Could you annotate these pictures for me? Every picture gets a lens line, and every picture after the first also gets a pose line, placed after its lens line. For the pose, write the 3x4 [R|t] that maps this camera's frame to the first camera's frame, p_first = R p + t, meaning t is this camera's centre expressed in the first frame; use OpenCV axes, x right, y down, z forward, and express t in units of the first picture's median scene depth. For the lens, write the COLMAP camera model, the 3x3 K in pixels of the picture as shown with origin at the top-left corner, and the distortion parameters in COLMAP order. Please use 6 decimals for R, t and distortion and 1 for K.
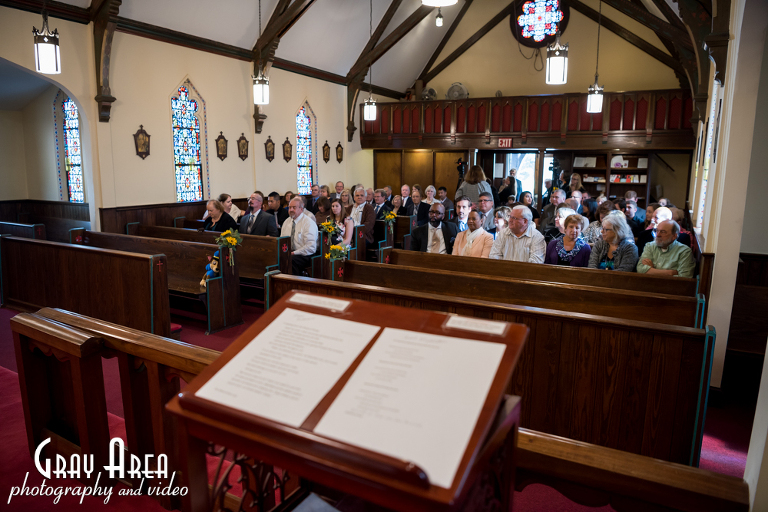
lens RADIAL K [[544.2, 0, 384.0], [0, 544.2, 256.0], [0, 0, 1]] dist [-0.066995, 0.004824]
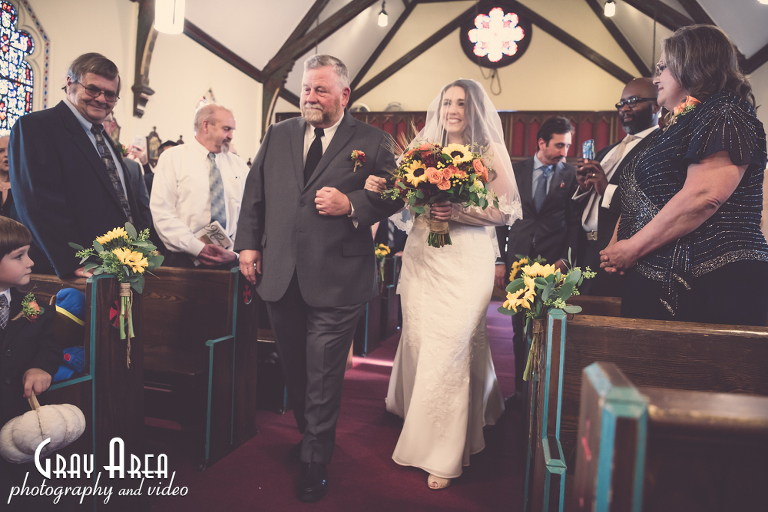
lens RADIAL K [[544.2, 0, 384.0], [0, 544.2, 256.0], [0, 0, 1]] dist [-0.066995, 0.004824]
pose [[0.961637, 0.026032, 0.273086, -0.103101], [0.009085, 0.991919, -0.126546, 0.004930], [-0.274173, 0.124172, 0.953630, 0.302303]]
